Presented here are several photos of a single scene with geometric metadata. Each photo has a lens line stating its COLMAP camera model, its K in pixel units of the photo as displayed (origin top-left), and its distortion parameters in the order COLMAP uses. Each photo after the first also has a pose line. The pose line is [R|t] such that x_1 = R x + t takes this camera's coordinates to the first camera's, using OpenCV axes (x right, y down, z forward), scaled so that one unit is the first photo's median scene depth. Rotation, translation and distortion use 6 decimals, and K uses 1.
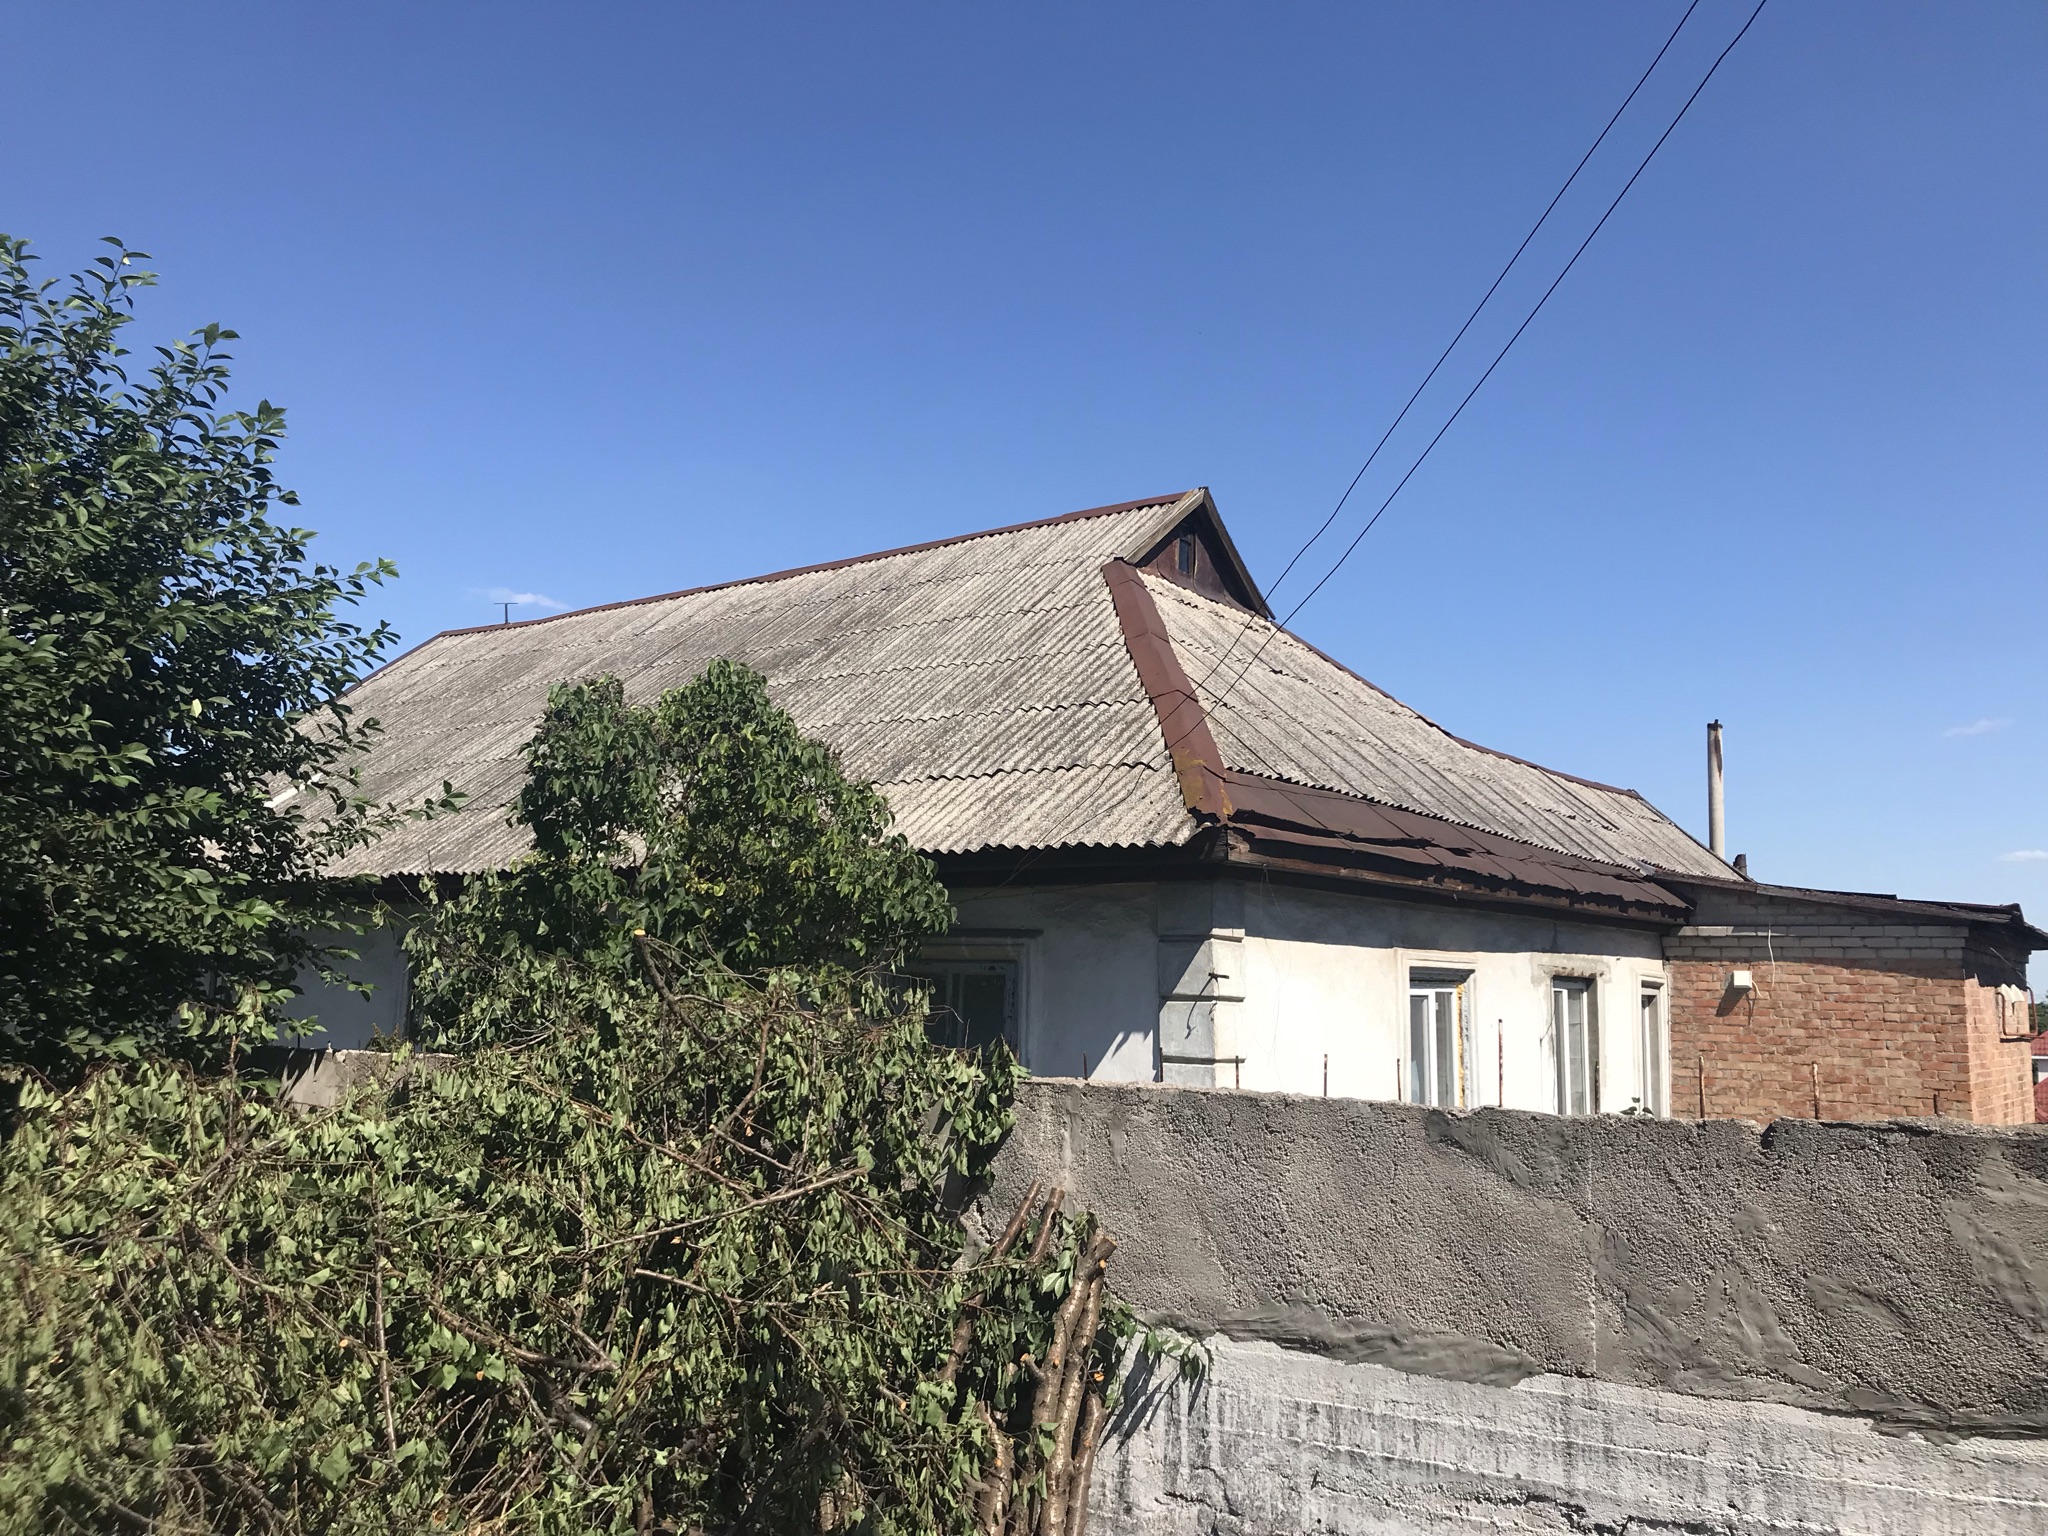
lens RADIAL K [[1674.4, 0, 1024.0], [0, 1674.4, 768.0], [0, 0, 1]] dist [0.040105, 0.003963]
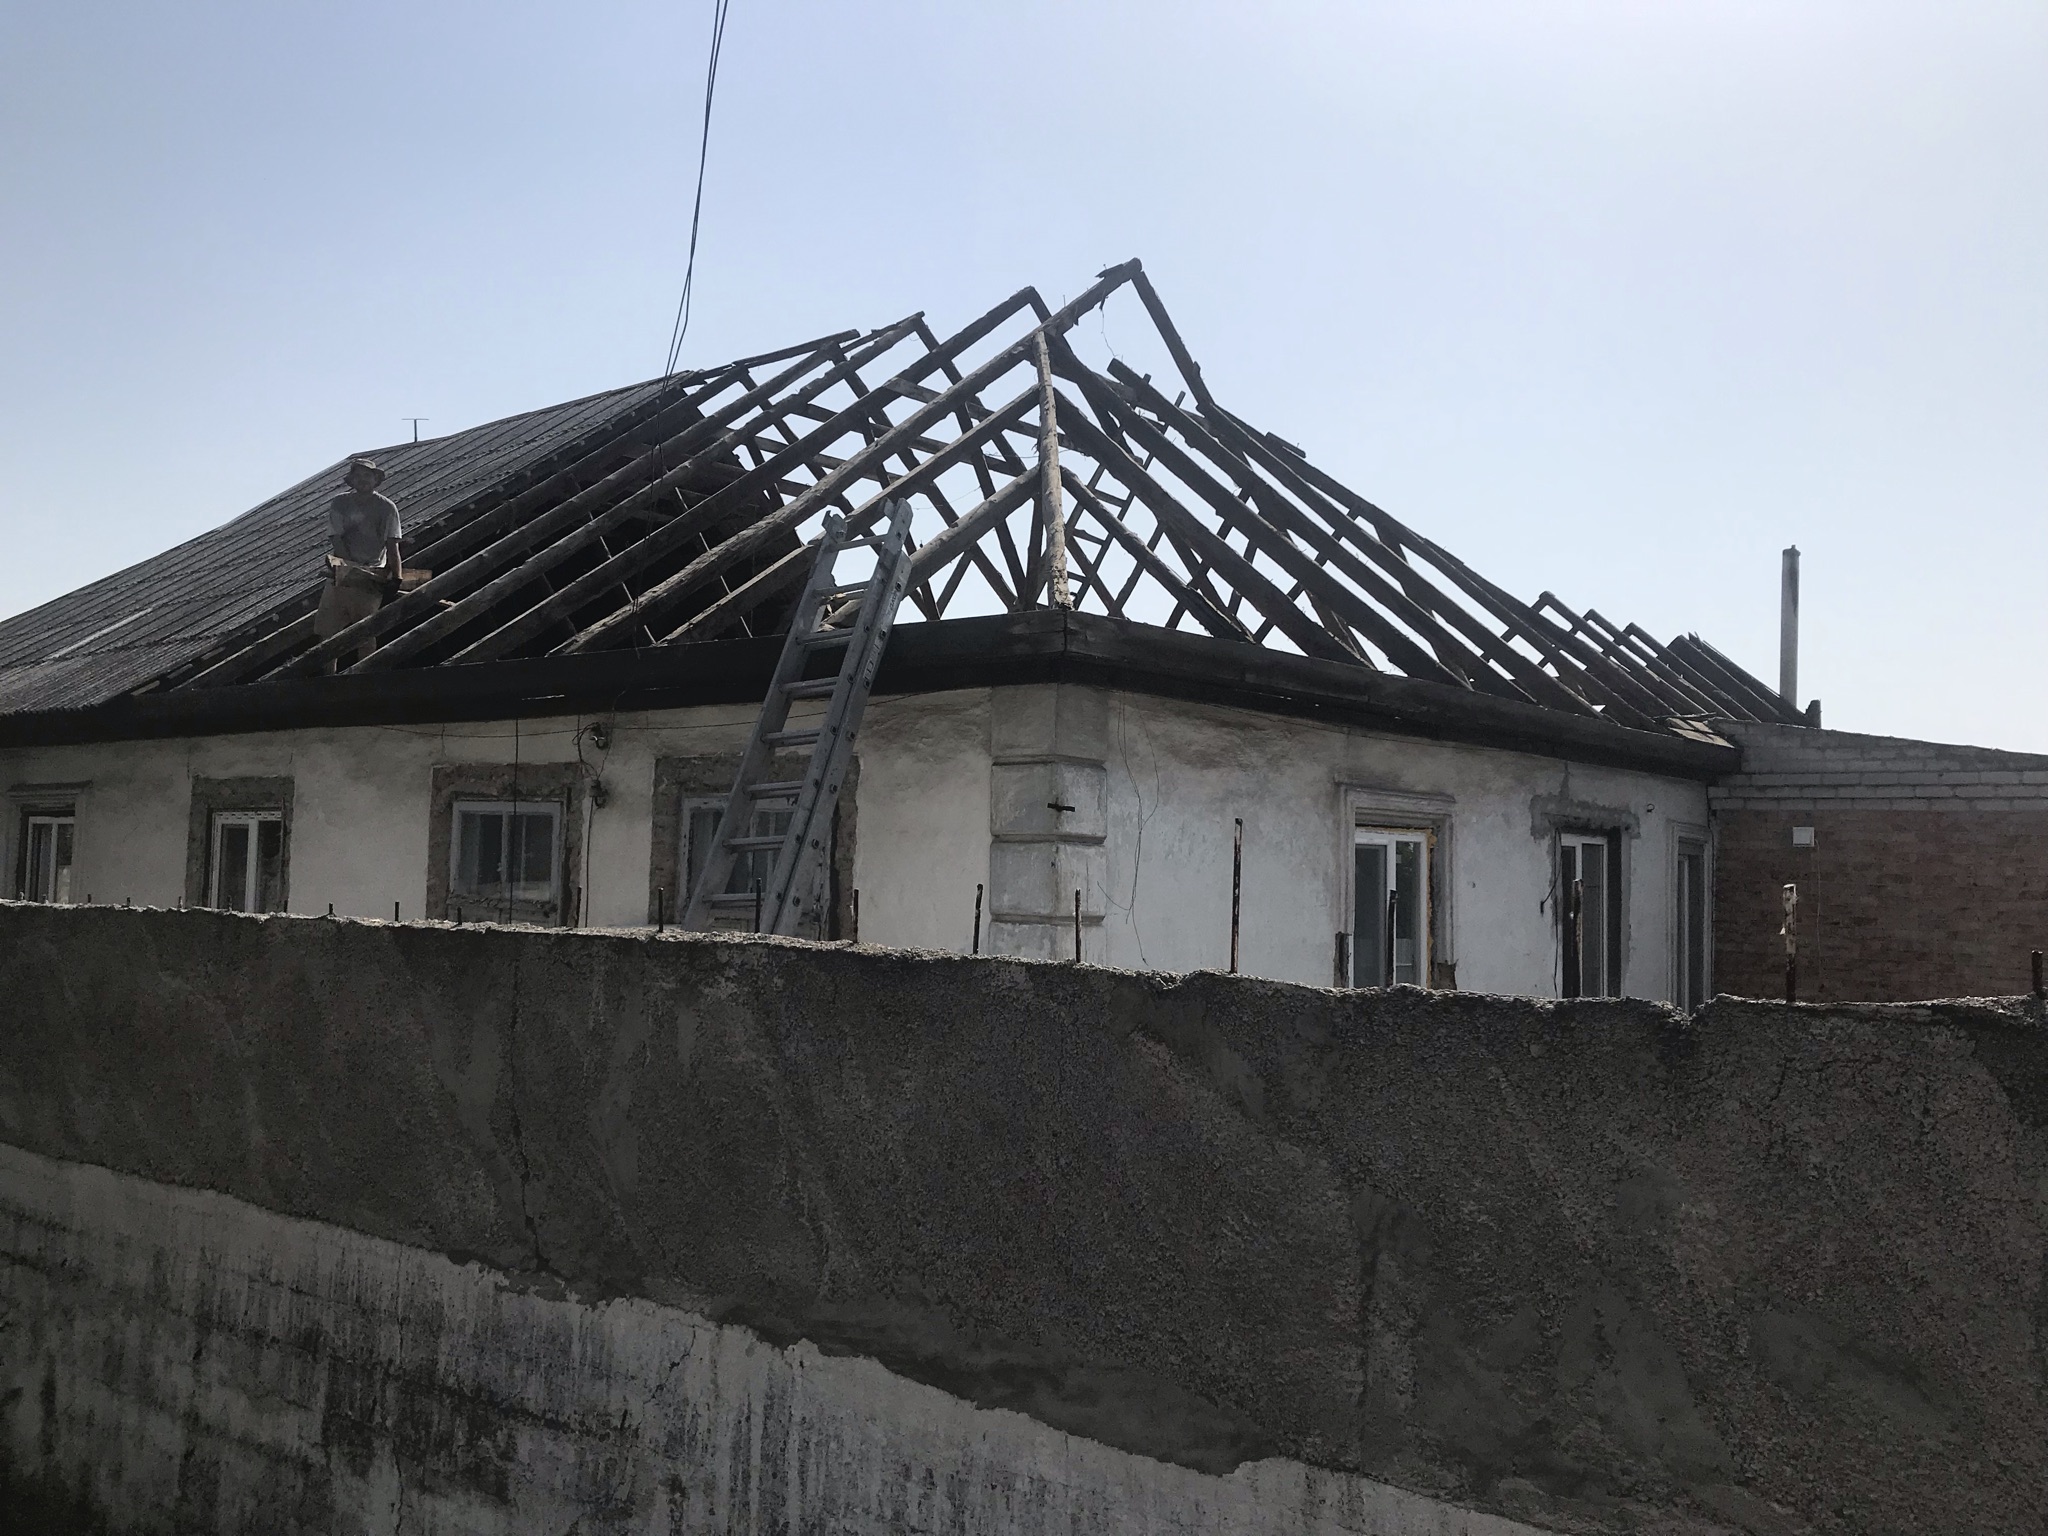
lens RADIAL K [[1621.9, 0, 1024.0], [0, 1621.9, 768.0], [0, 0, 1]] dist [0.050896, -0.061485]
pose [[0.997978, 0.001782, -0.063542, 0.137755], [0.002498, 0.997735, 0.067220, 0.053807], [0.063518, -0.067243, 0.995713, 0.257574]]
